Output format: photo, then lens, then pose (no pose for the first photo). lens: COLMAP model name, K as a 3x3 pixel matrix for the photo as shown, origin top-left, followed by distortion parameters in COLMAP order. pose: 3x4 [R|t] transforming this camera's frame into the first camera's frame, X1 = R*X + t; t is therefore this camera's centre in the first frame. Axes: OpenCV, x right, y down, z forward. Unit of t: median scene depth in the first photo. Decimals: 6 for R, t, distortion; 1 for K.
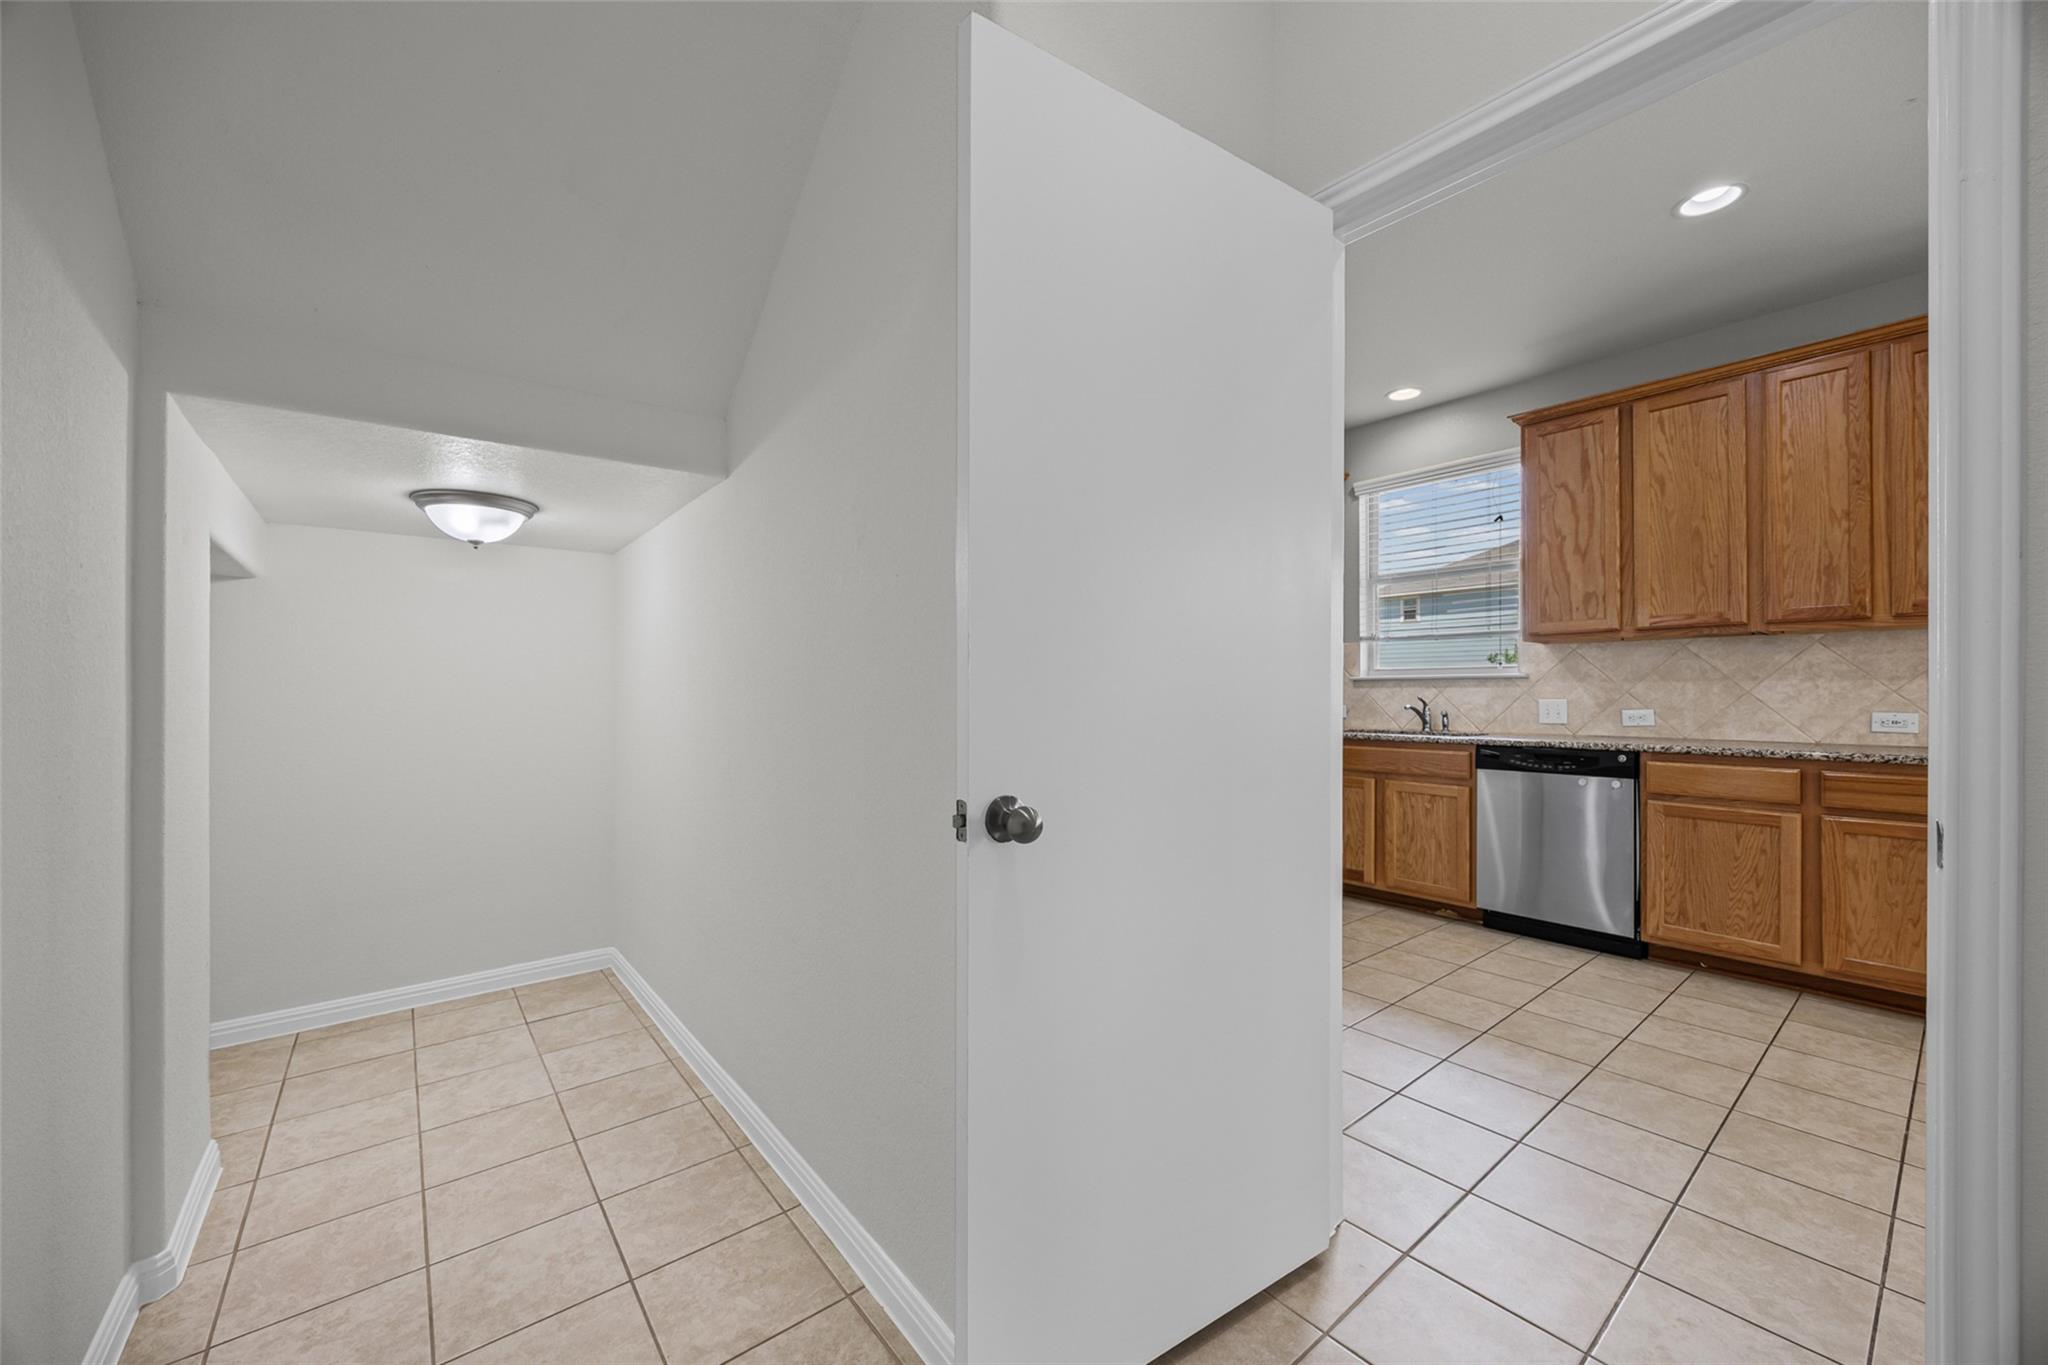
lens RADIAL K [[794.5, 0, 1005.3], [0, 794.5, 679.3], [0, 0, 1]] dist [0.003903, 0.000301]
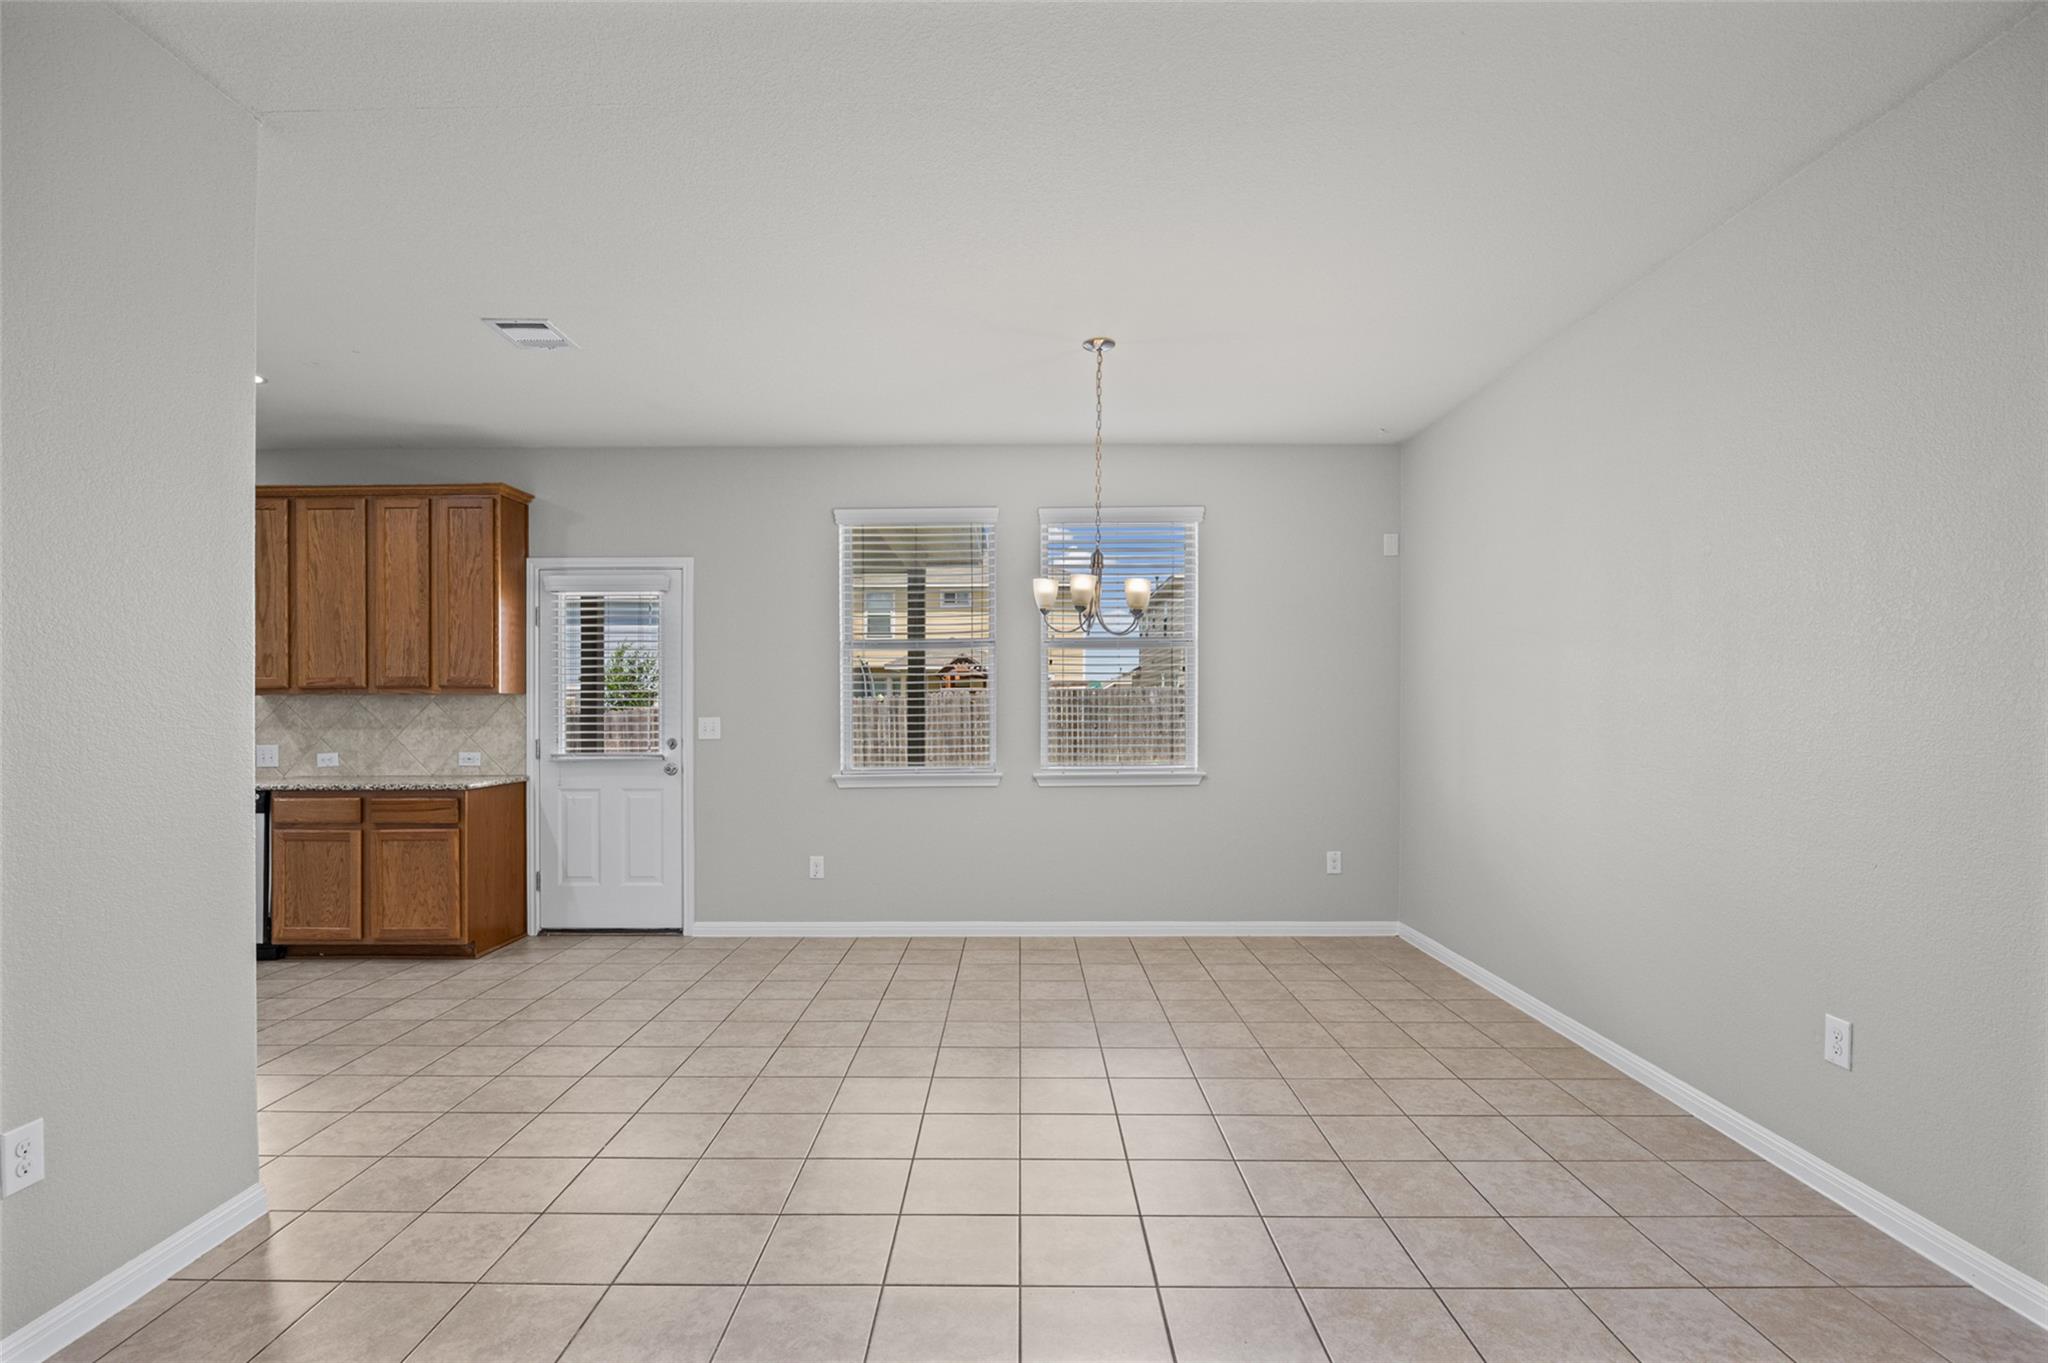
lens RADIAL K [[958.1, 0, 1012.7], [0, 958.1, 718.6], [0, 0, 1]] dist [-0.008744, 0.000029]
pose [[0.639642, -0.009486, 0.768614, 0.411729], [-0.009772, 0.999743, 0.020471, -0.062130], [-0.768610, -0.020605, 0.639385, -0.831371]]
